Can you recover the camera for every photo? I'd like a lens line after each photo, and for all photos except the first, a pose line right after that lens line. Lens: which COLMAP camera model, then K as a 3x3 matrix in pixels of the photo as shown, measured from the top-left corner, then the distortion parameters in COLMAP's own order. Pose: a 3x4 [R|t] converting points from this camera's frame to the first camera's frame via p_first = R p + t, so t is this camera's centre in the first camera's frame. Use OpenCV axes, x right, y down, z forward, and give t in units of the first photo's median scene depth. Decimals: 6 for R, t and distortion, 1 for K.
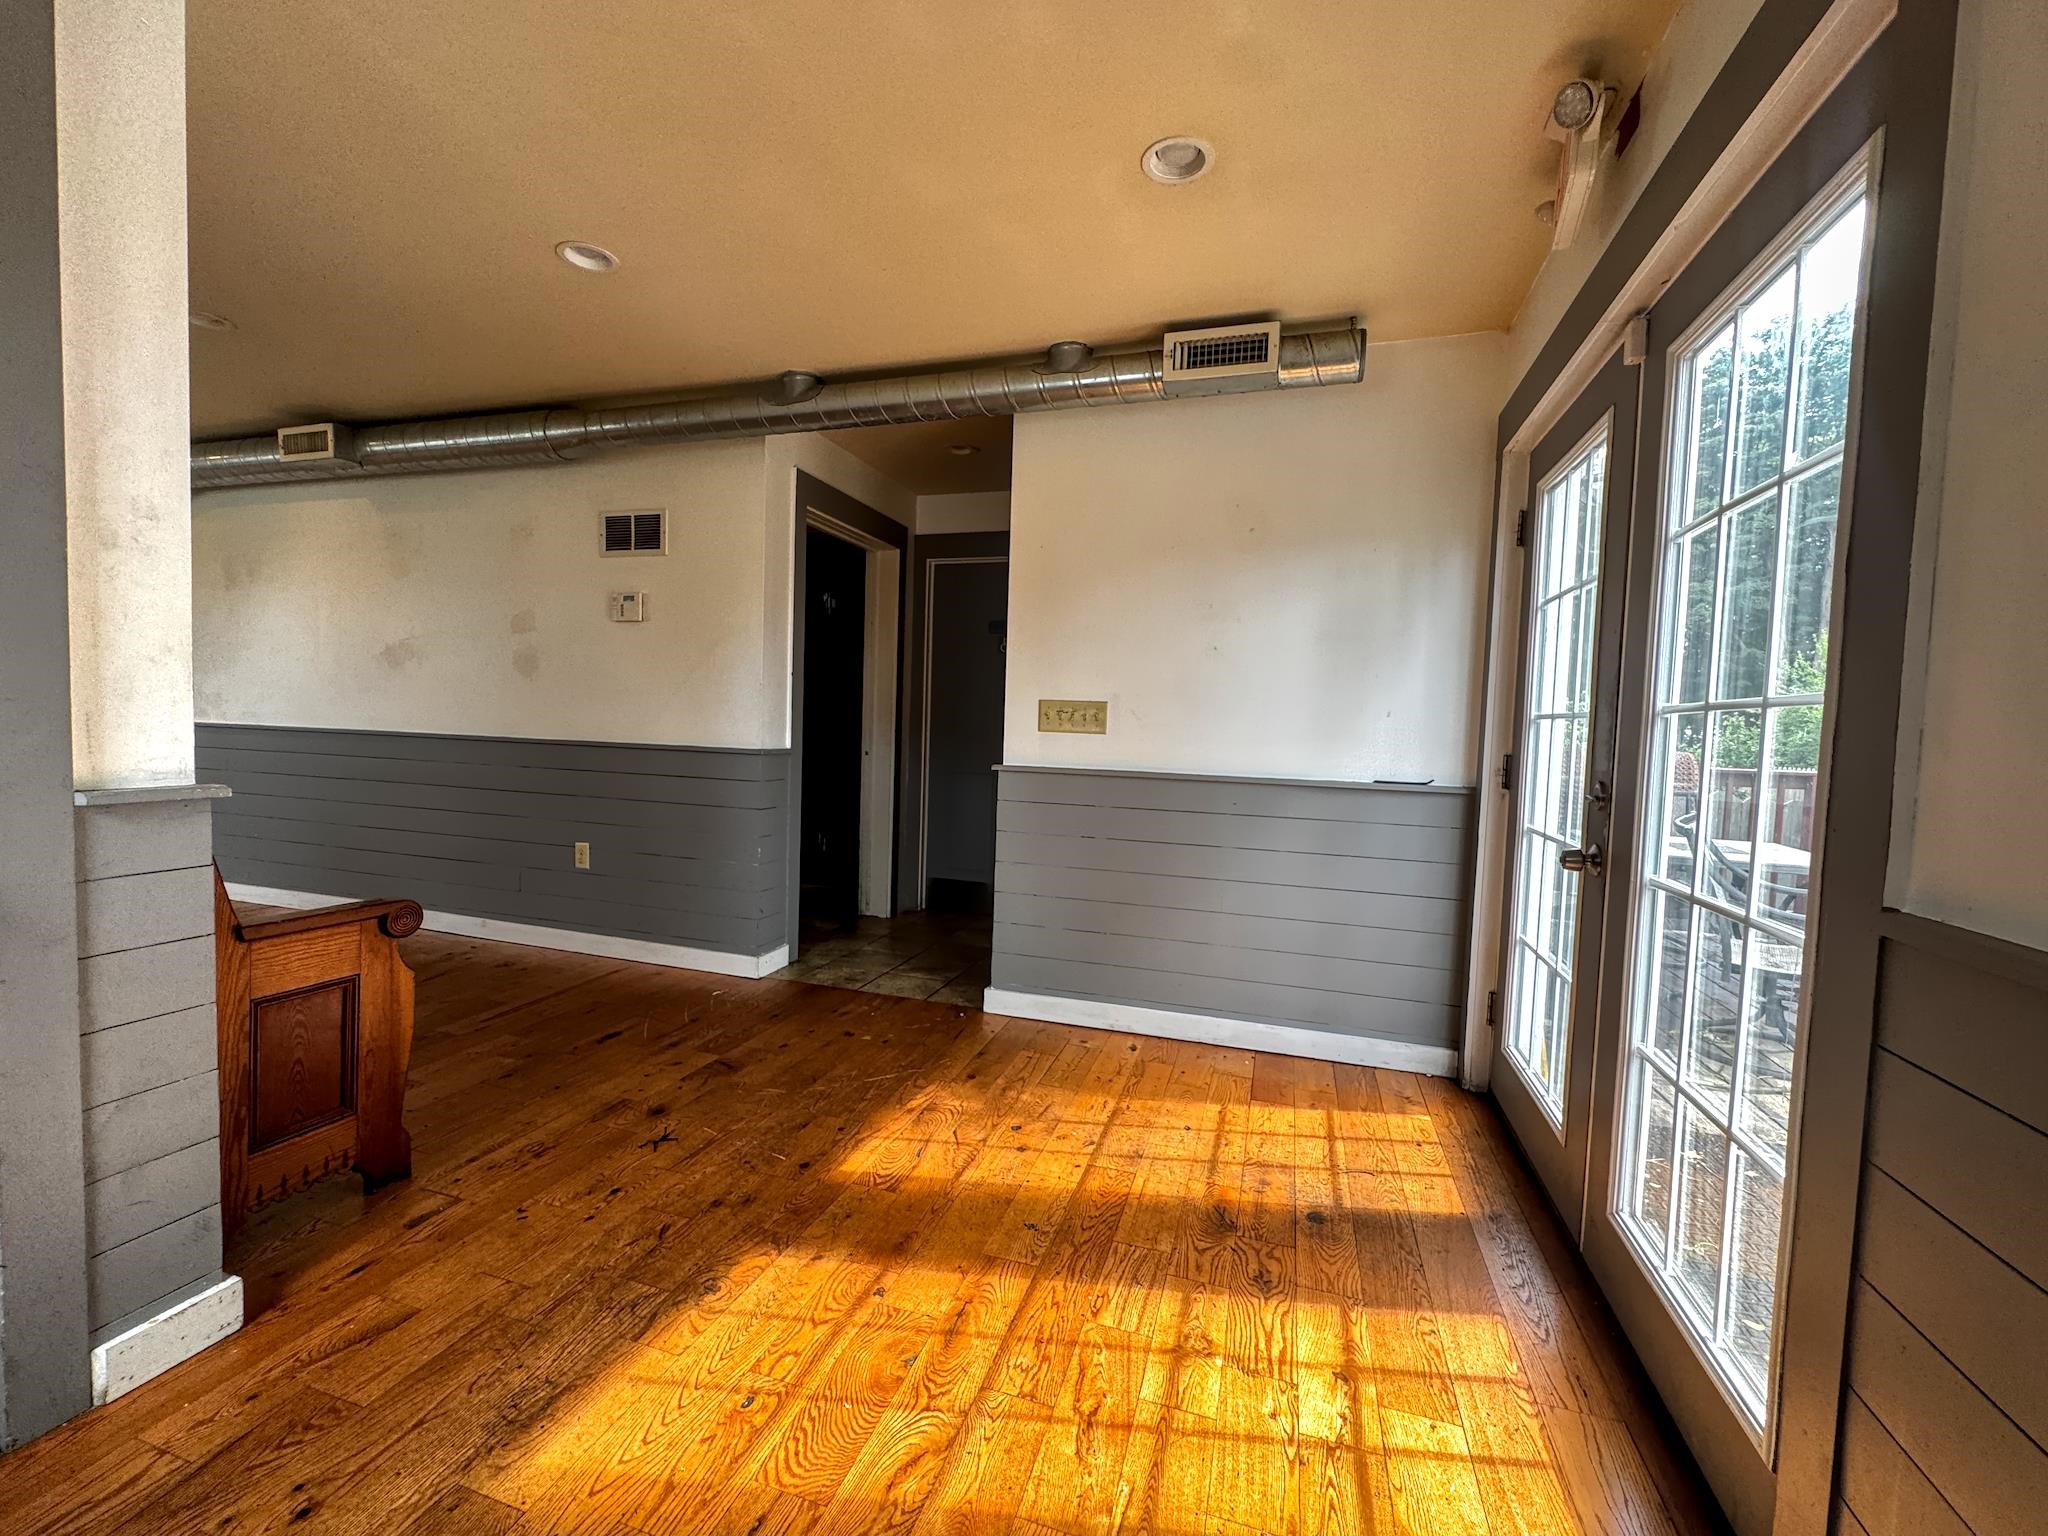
lens RADIAL K [[829.8, 0, 1022.2], [0, 829.8, 762.3], [0, 0, 1]] dist [0.000983, -0.000223]
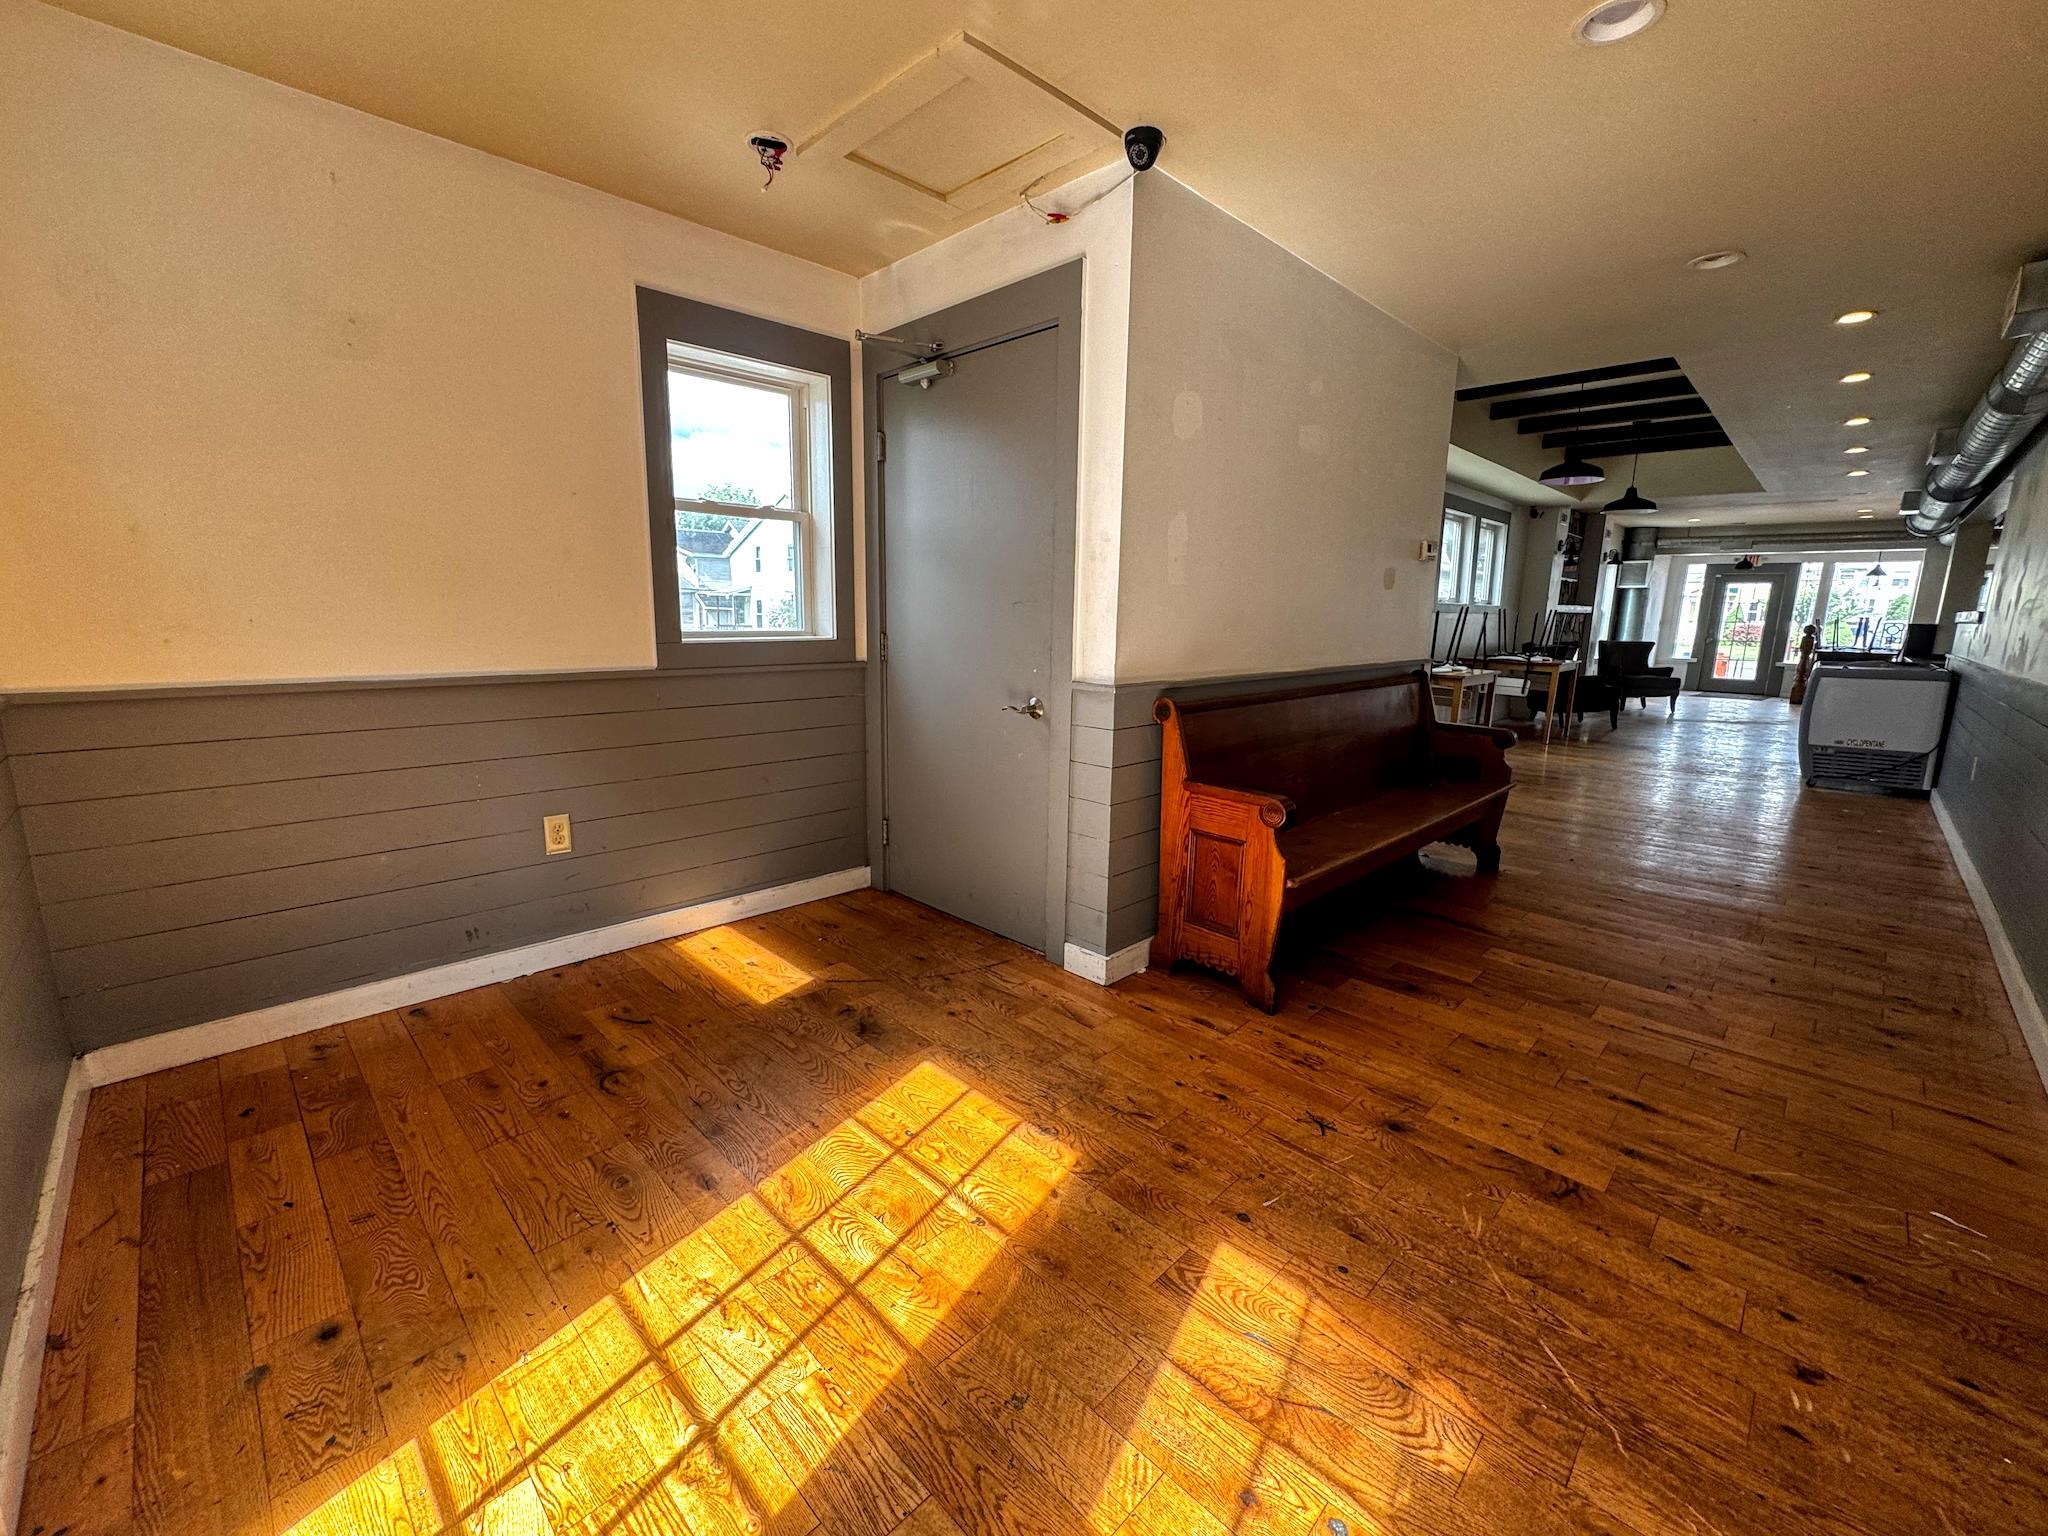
lens RADIAL K [[829.8, 0, 1004.2], [0, 829.8, 753.1], [0, 0, 1]] dist [0.000983, -0.000223]
pose [[-0.455325, 0.108511, -0.883688, 0.580955], [-0.072142, 0.984785, 0.158096, -0.074680], [0.887398, 0.135736, -0.440569, 1.261946]]
